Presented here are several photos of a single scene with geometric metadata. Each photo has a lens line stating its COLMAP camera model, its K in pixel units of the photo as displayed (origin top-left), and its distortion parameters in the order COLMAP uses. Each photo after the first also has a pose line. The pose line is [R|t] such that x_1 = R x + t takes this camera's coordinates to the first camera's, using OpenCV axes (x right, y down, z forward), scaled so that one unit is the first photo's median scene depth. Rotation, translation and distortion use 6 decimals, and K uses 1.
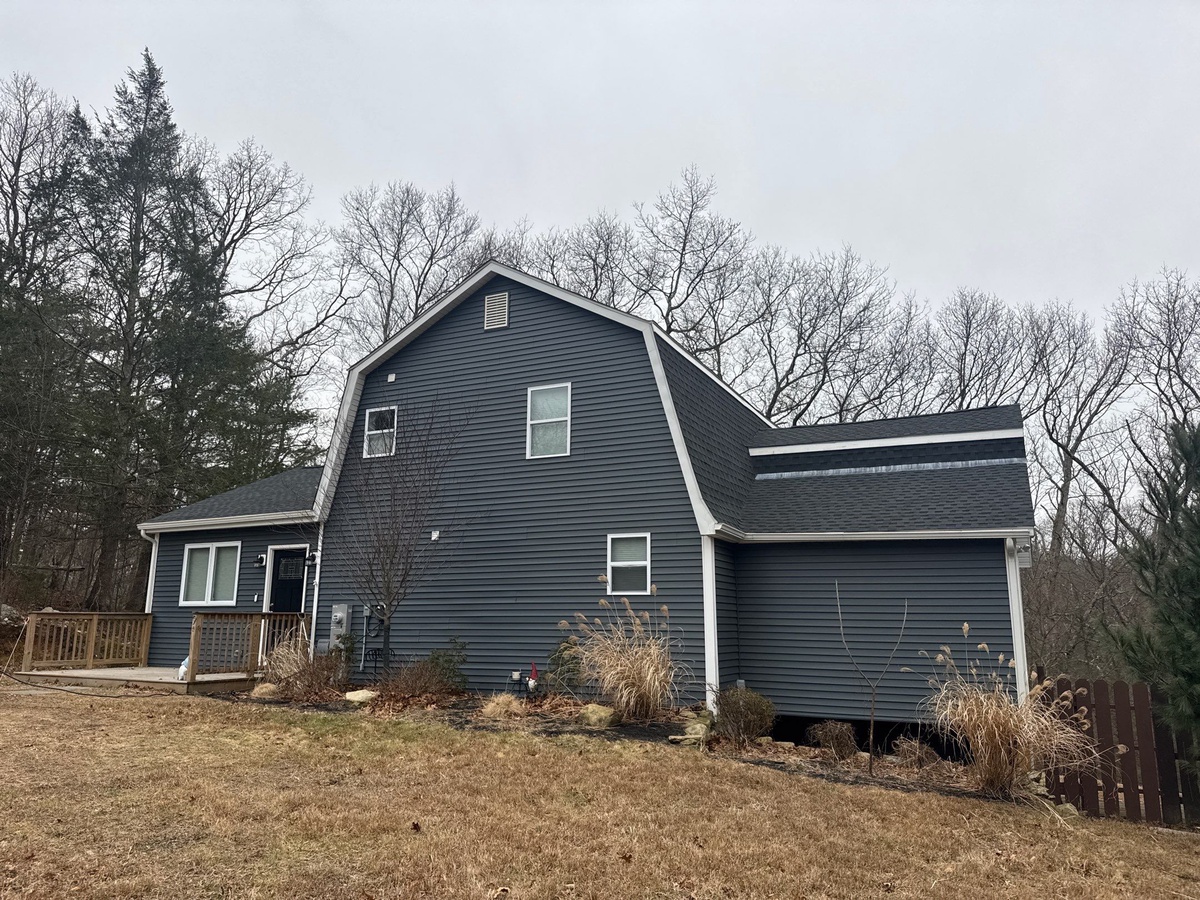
lens RADIAL K [[837.3, 0, 596.4], [0, 837.3, 446.3], [0, 0, 1]] dist [0.195292, -0.413680]
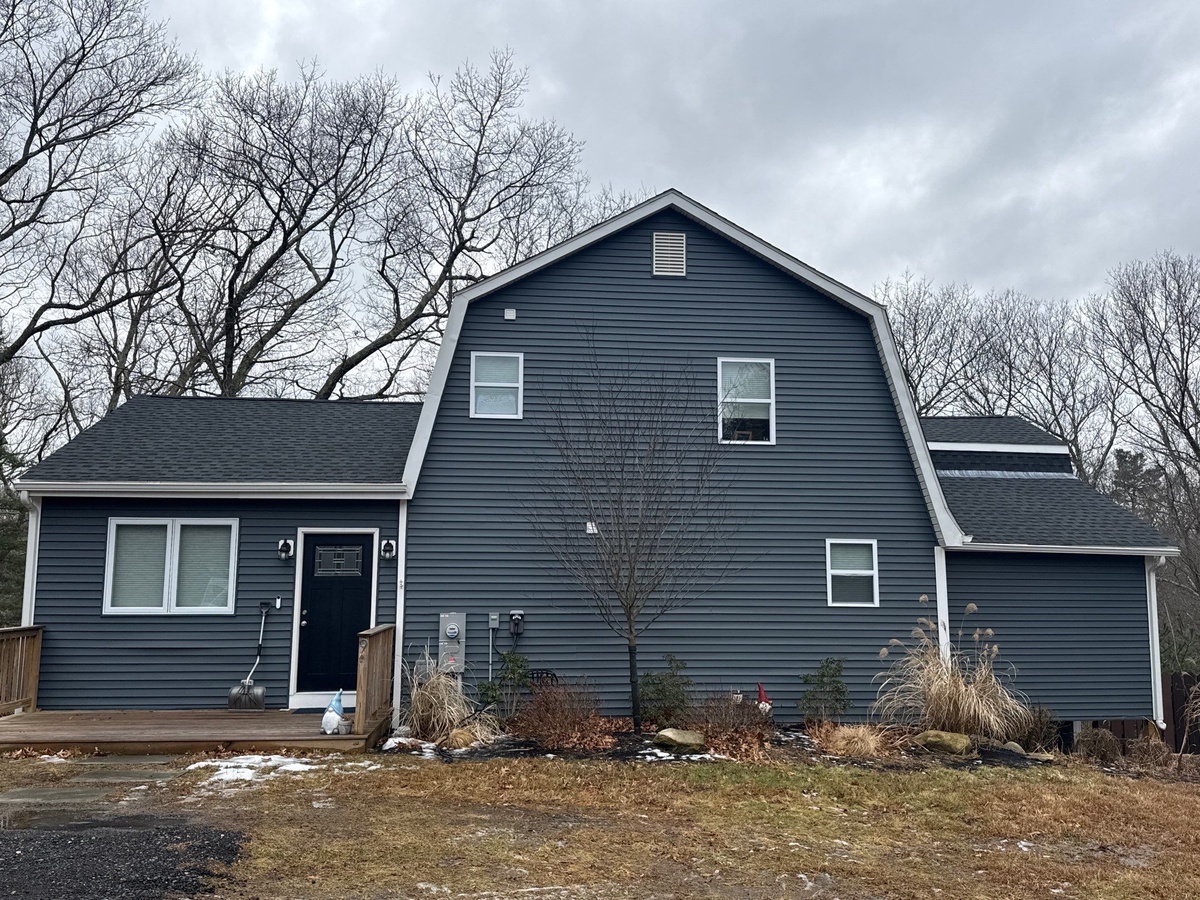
lens RADIAL K [[1014.2, 0, 600.0], [0, 1014.2, 450.0], [0, 0, 1]] dist [0.124422, -0.205649]
pose [[0.845695, 0.066884, 0.529459, -0.675447], [-0.106566, 0.993299, 0.044738, -0.010433], [-0.522919, -0.094257, 0.847155, 0.188218]]
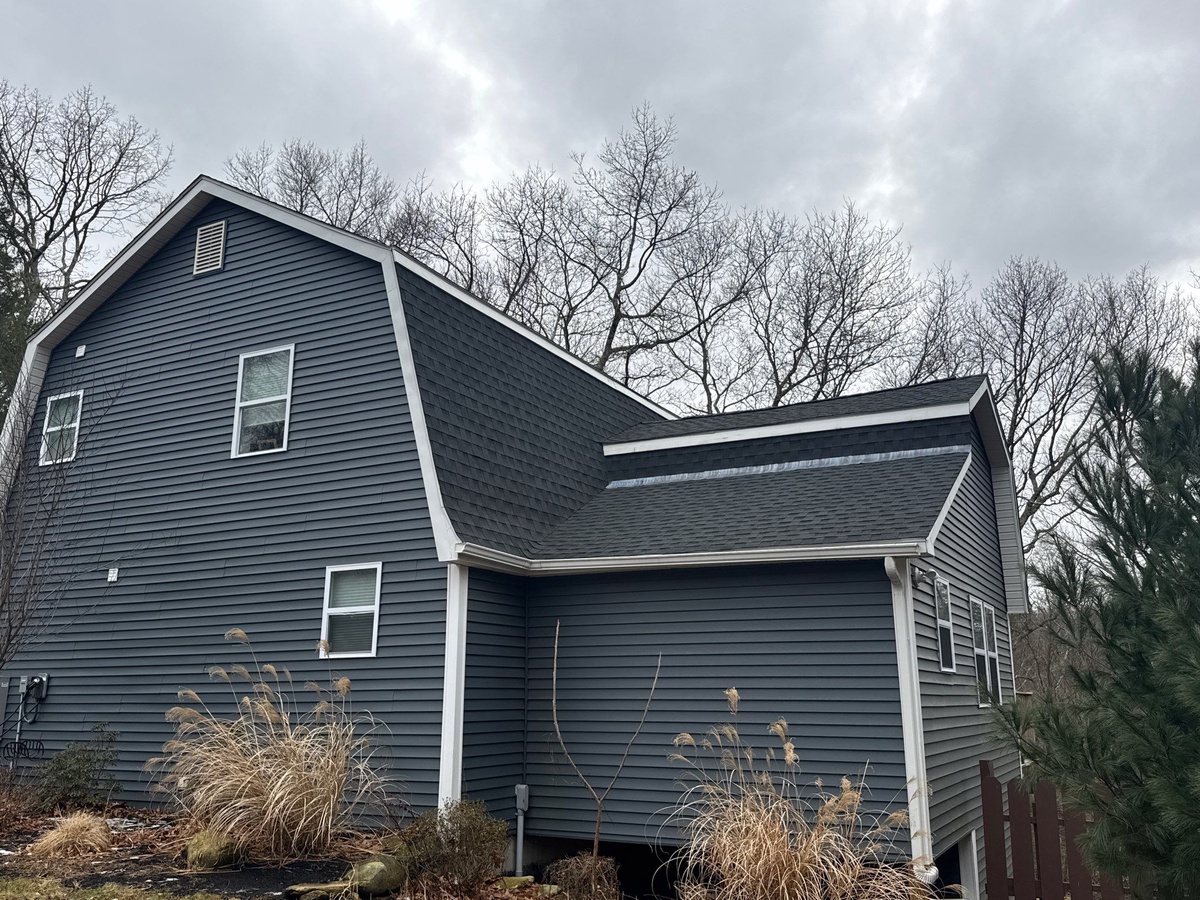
lens RADIAL K [[1014.2, 0, 600.0], [0, 1014.2, 450.0], [0, 0, 1]] dist [0.124422, -0.205649]
pose [[0.999127, -0.016548, -0.038360, 0.228624], [0.015141, 0.999212, -0.036681, 0.040312], [0.038937, 0.036068, 0.998591, 0.175014]]
